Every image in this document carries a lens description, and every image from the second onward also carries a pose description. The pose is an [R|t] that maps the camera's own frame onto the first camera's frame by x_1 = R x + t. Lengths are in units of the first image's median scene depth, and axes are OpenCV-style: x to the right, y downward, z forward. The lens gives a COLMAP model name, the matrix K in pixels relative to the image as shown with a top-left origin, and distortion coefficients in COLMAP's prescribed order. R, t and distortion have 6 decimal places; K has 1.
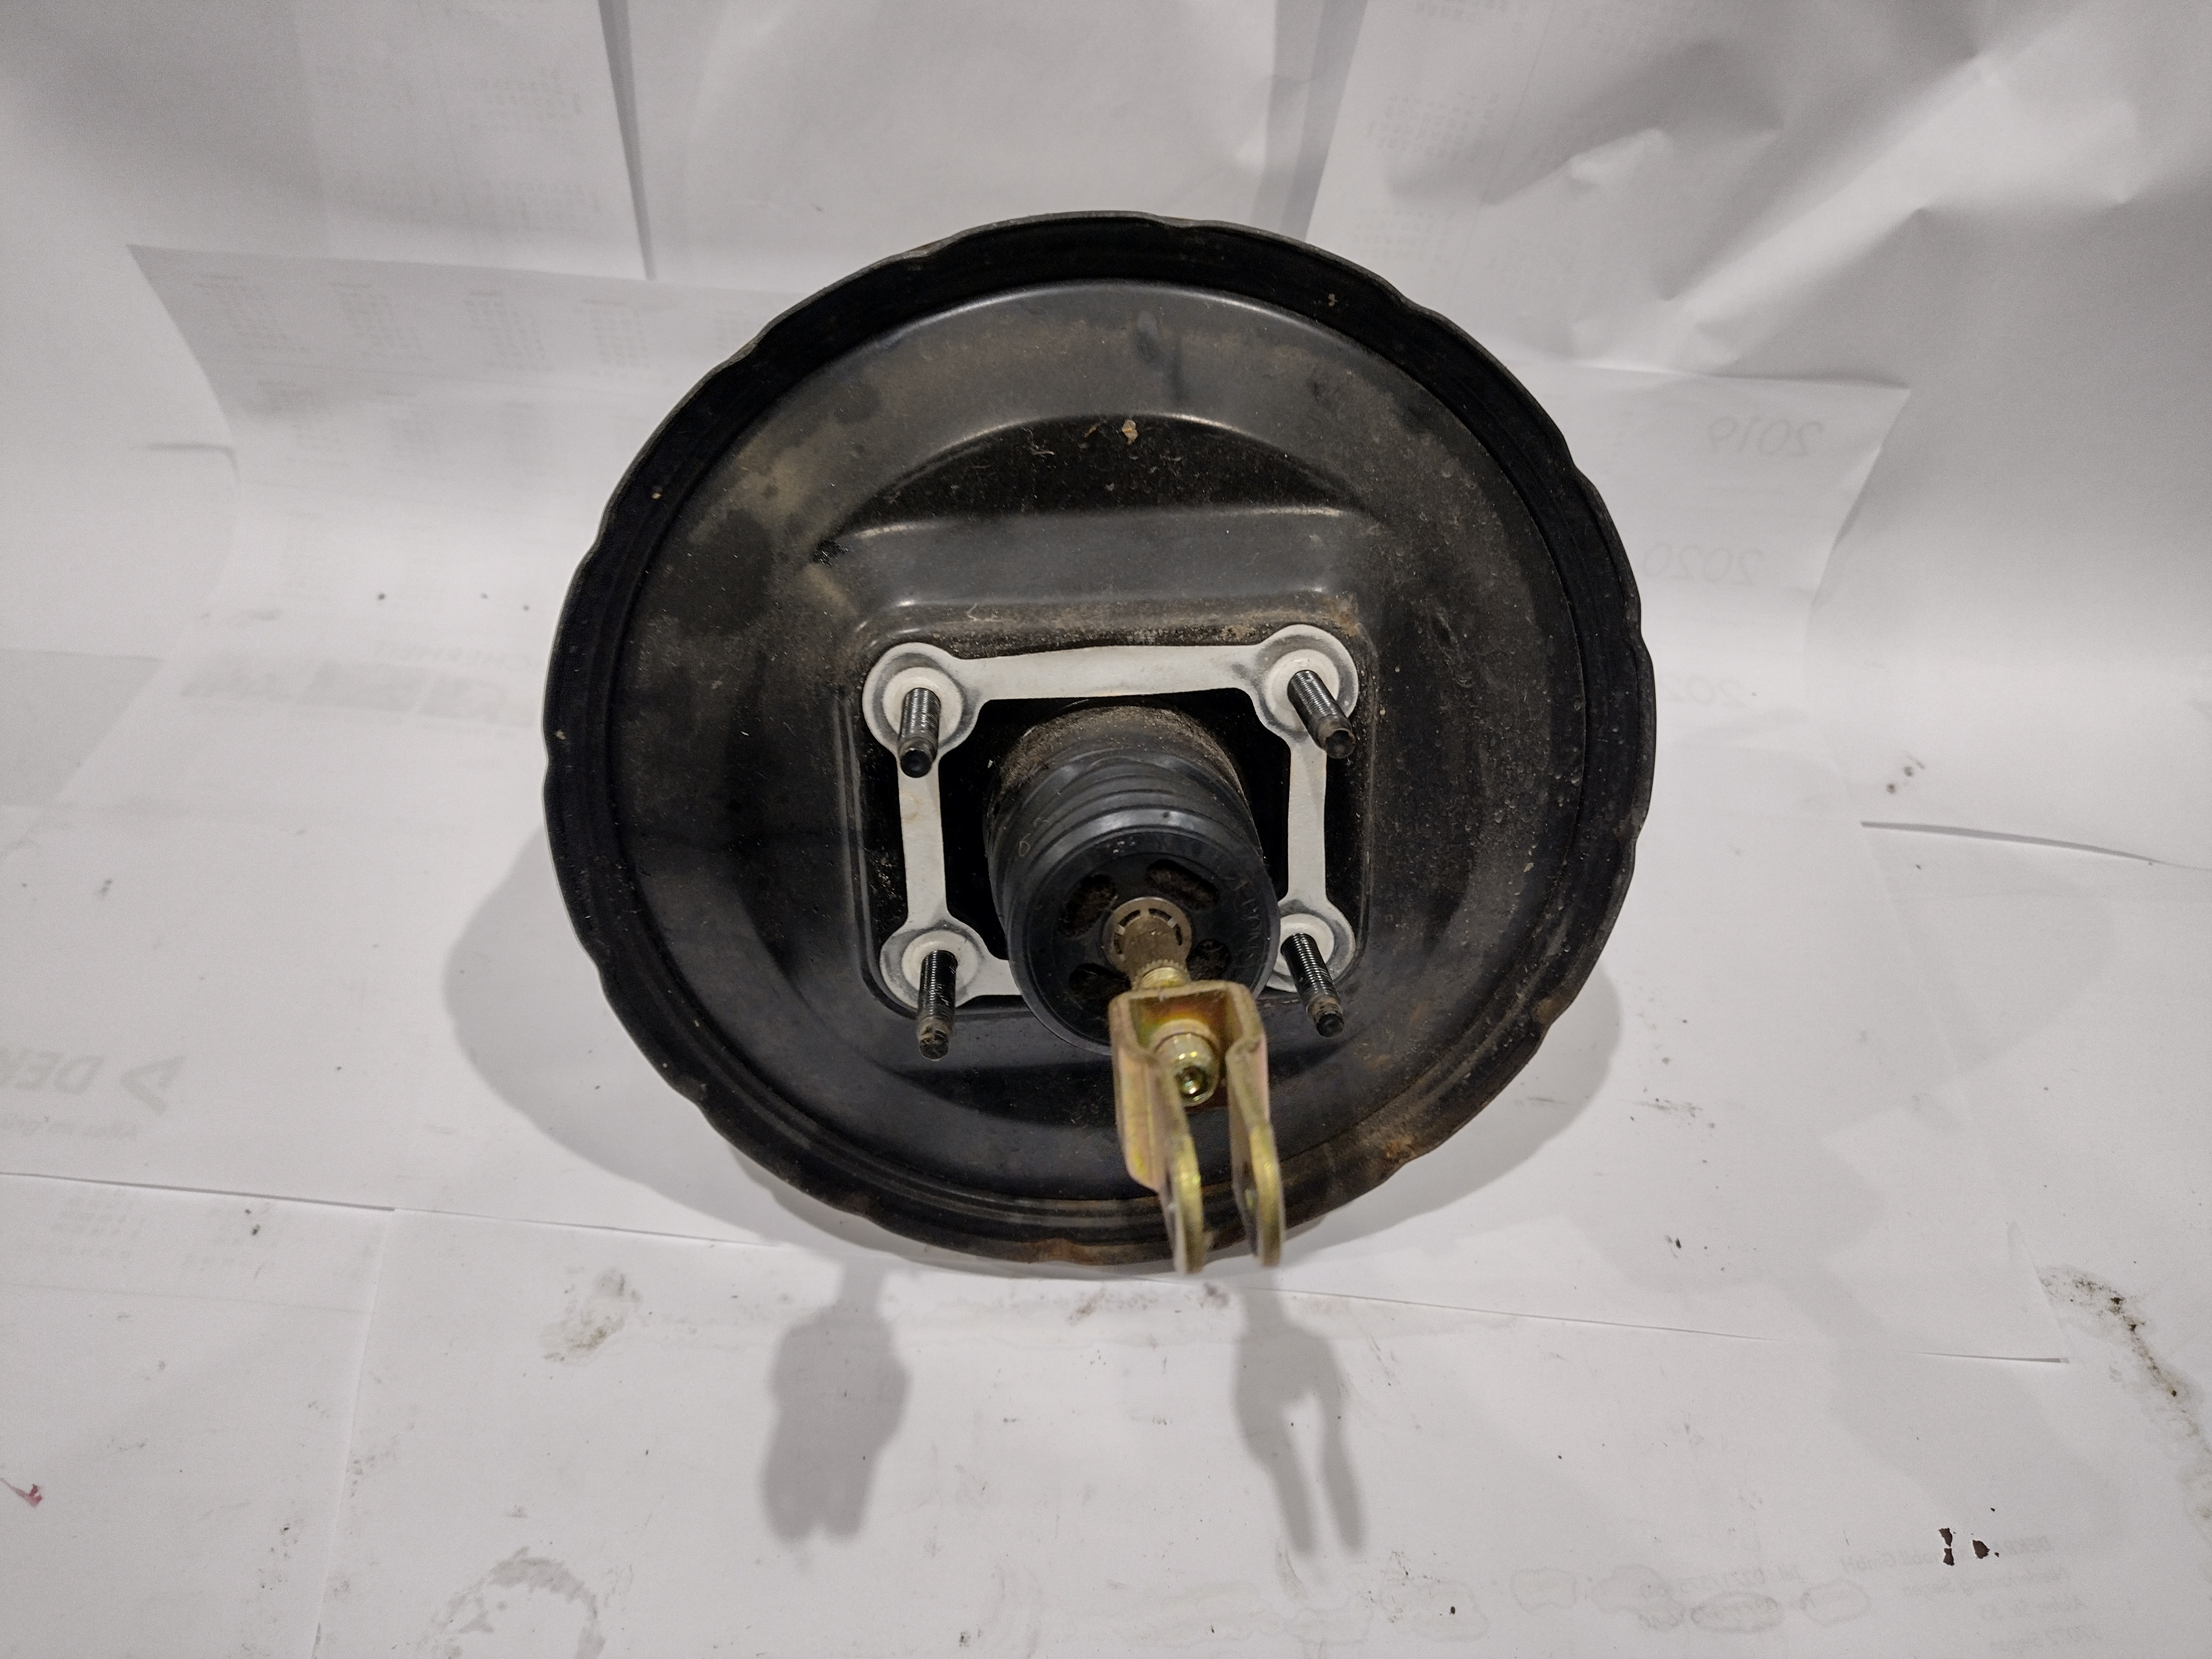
lens RADIAL K [[1730.6, 0, 1130.2], [0, 1730.6, 825.4], [0, 0, 1]] dist [0.014470, -0.028383]
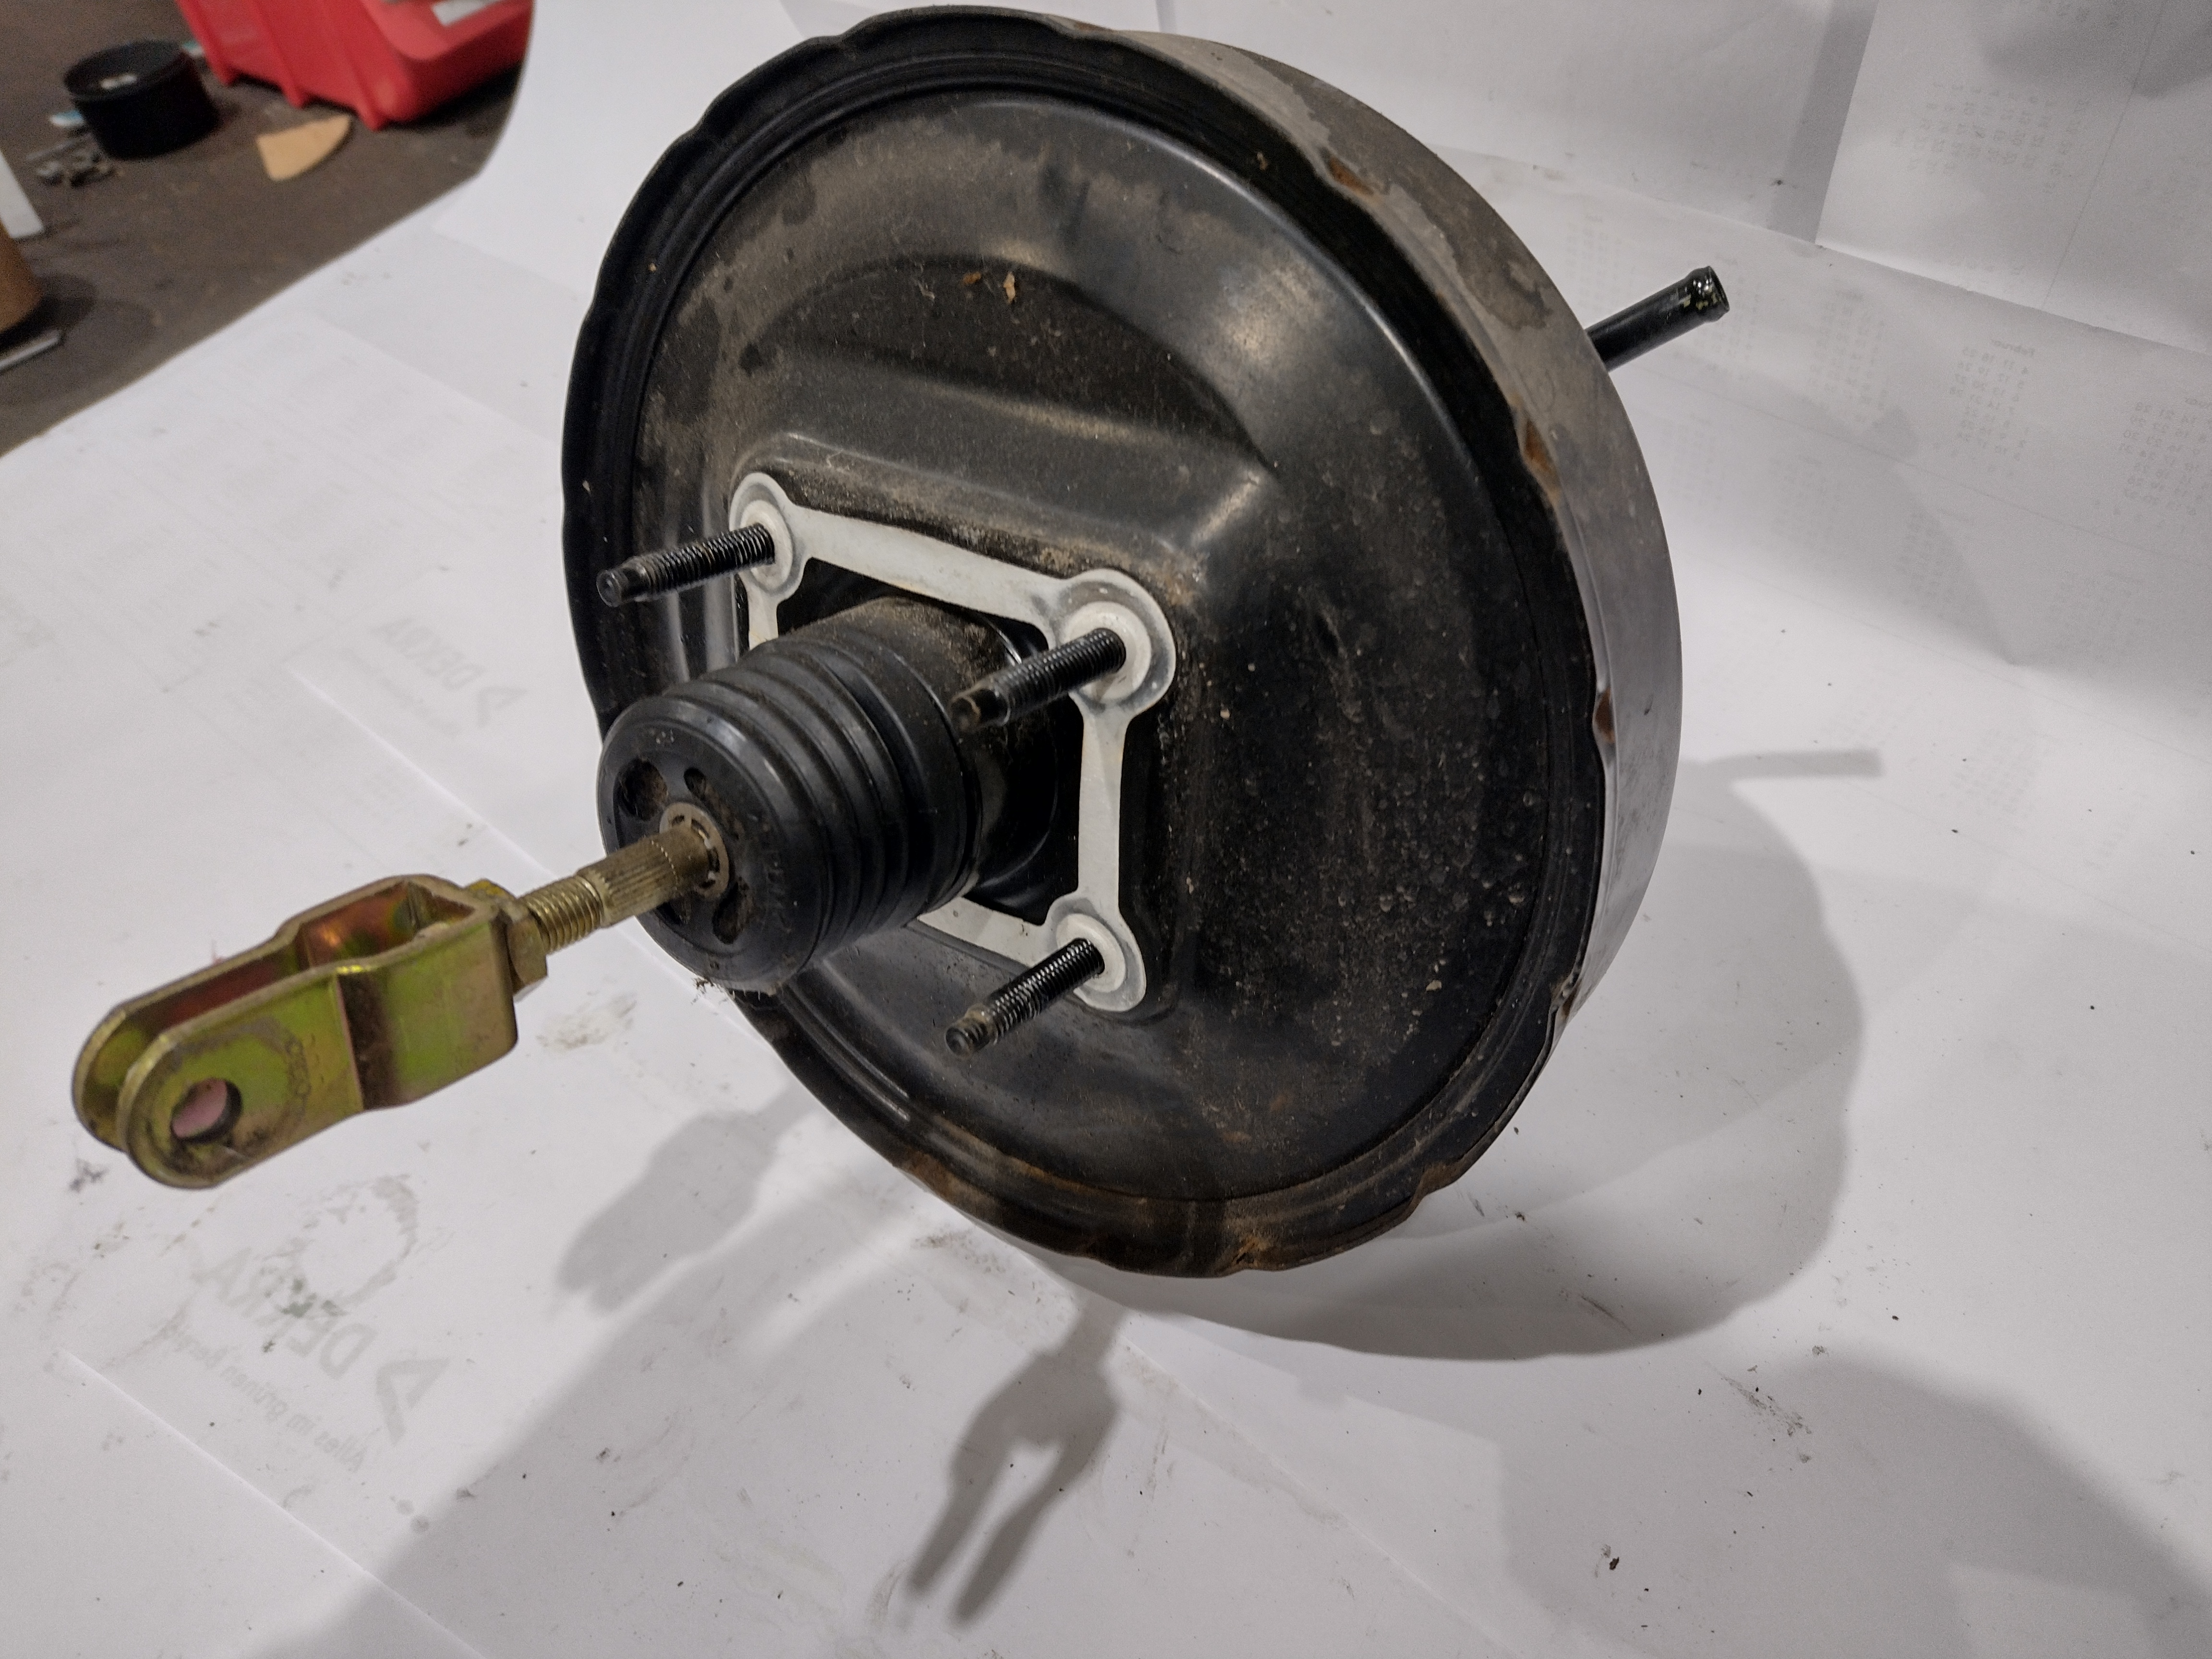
lens RADIAL K [[1730.6, 0, 1115.4], [0, 1730.6, 832.4], [0, 0, 1]] dist [0.014470, -0.028383]
pose [[0.755951, 0.352291, -0.551751, 0.556048], [-0.297917, 0.935648, 0.189233, -0.148267], [0.582909, 0.021325, 0.812257, 0.346736]]
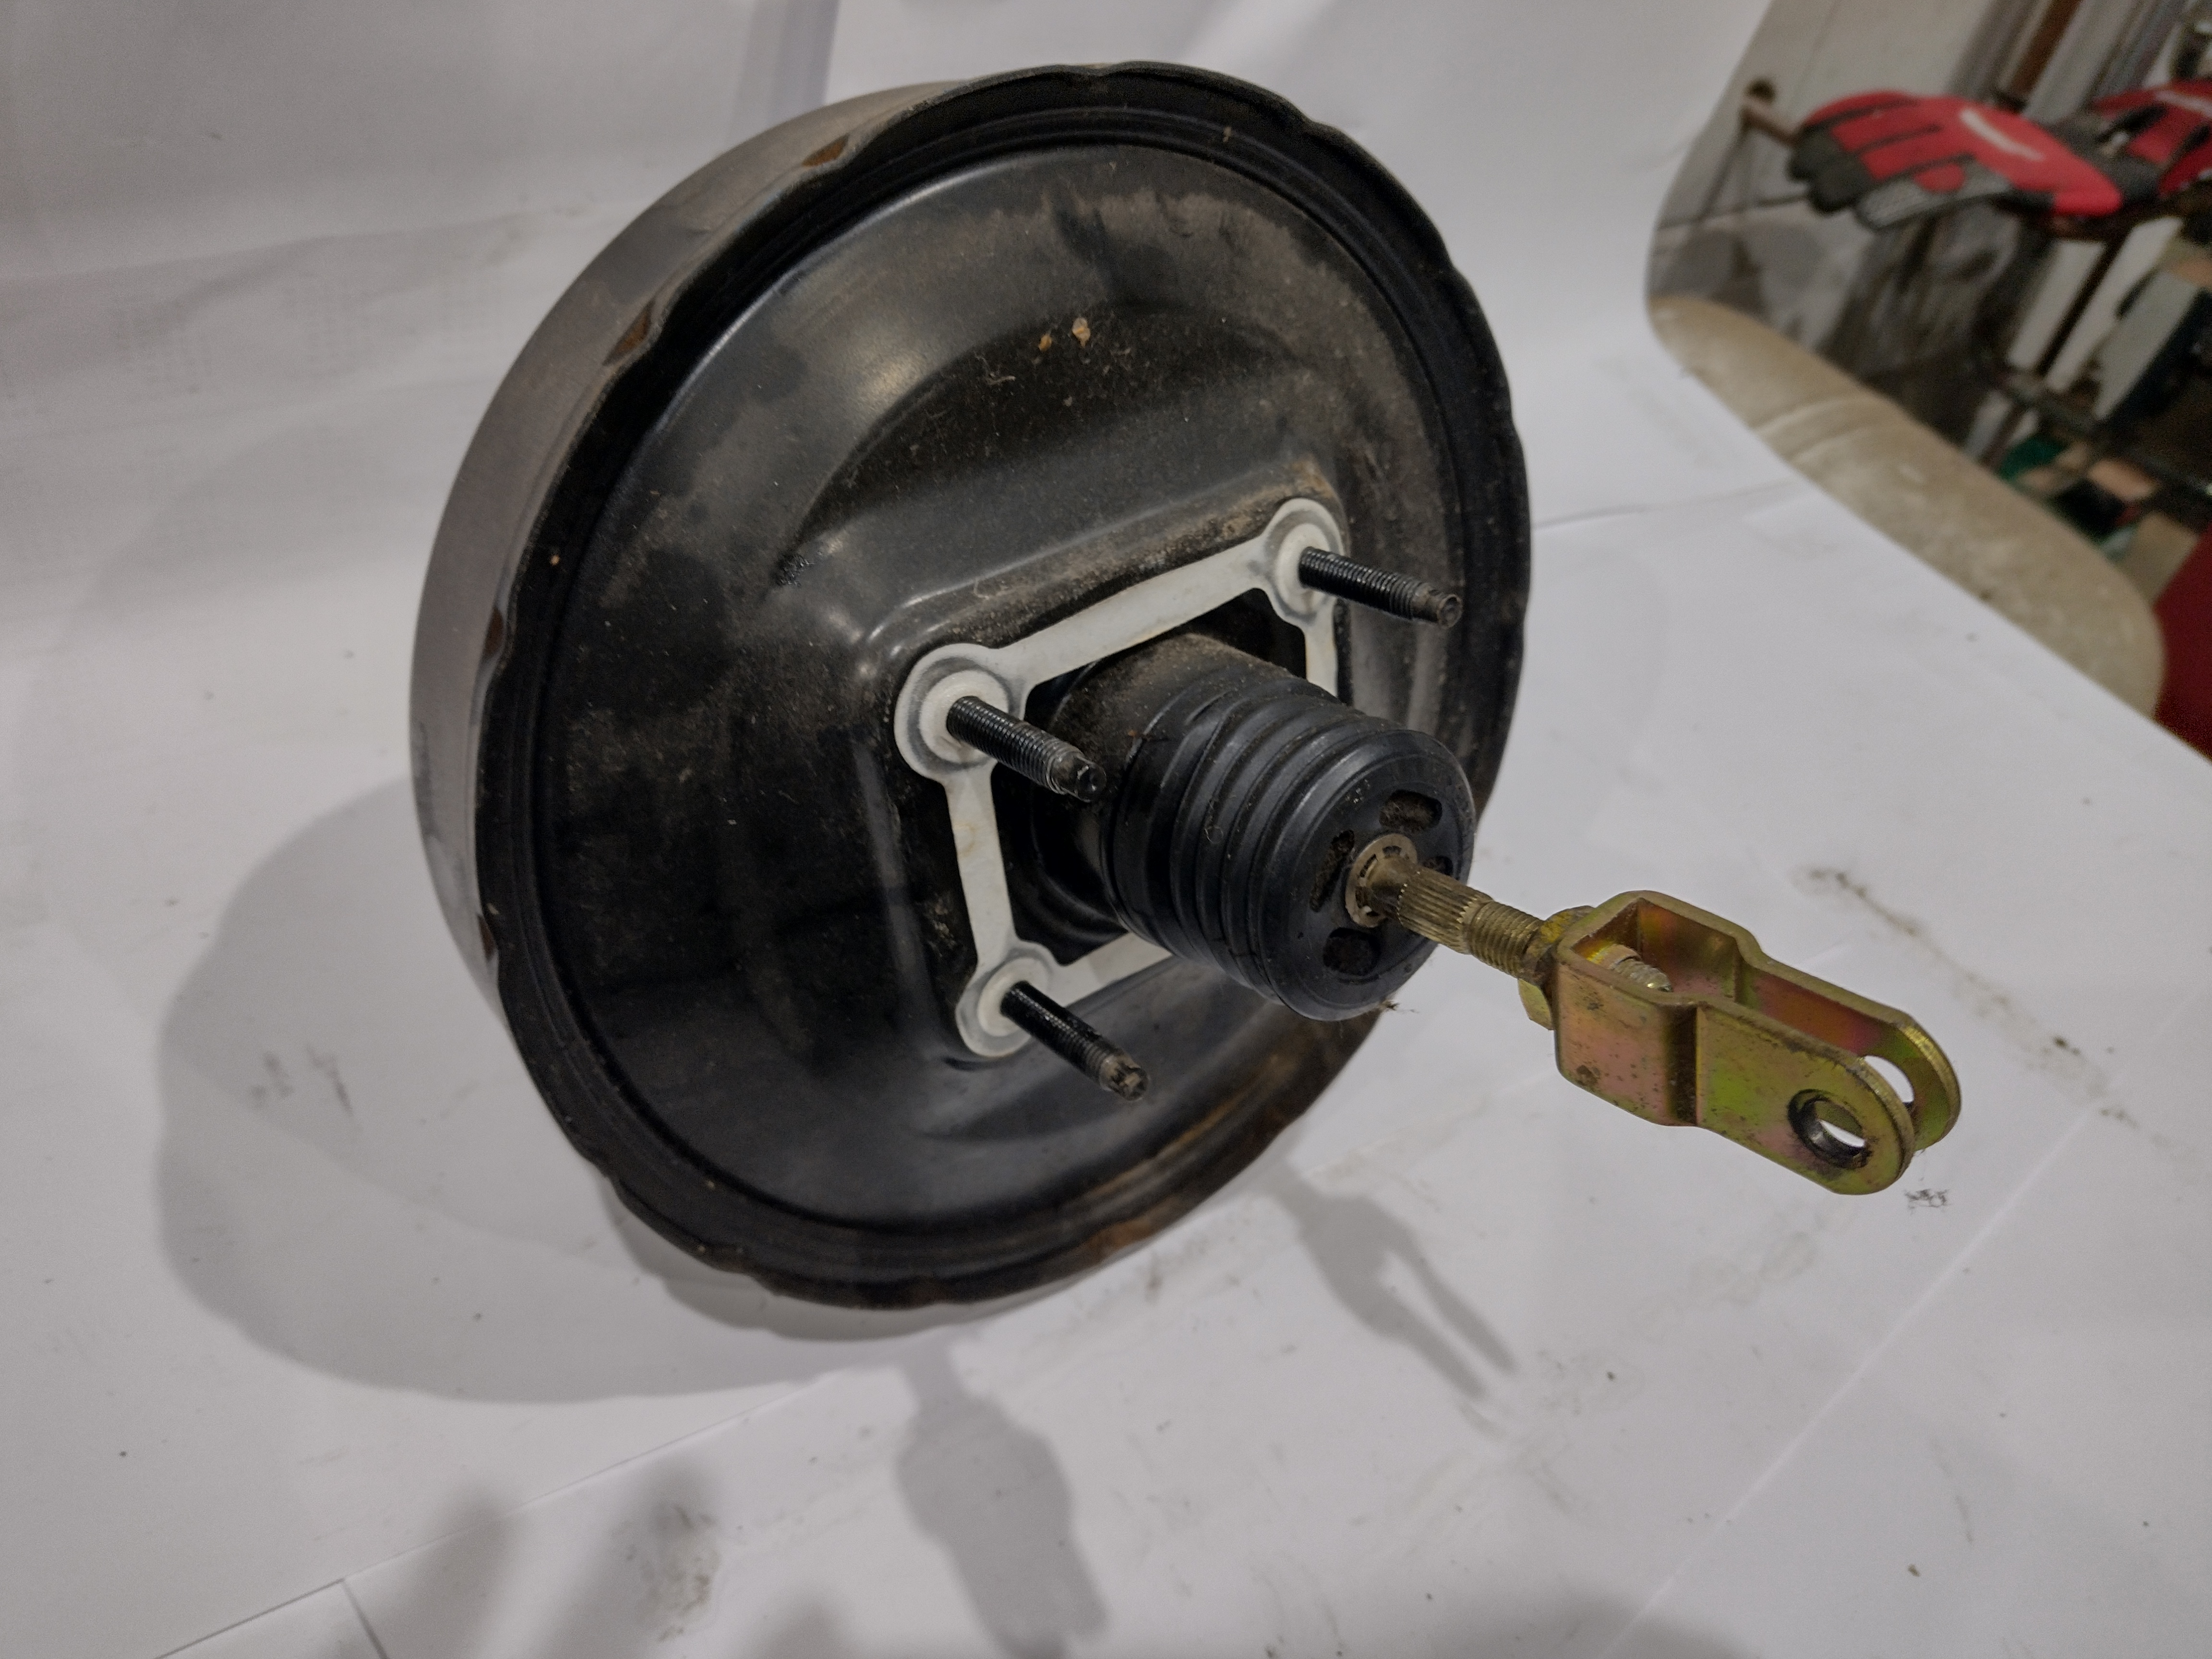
lens RADIAL K [[1730.6, 0, 1125.2], [0, 1730.6, 831.5], [0, 0, 1]] dist [0.014470, -0.028383]
pose [[0.834716, -0.344432, 0.429669, -0.409873], [0.294515, 0.938508, 0.180176, -0.137208], [-0.465307, -0.023852, 0.884828, 0.222595]]
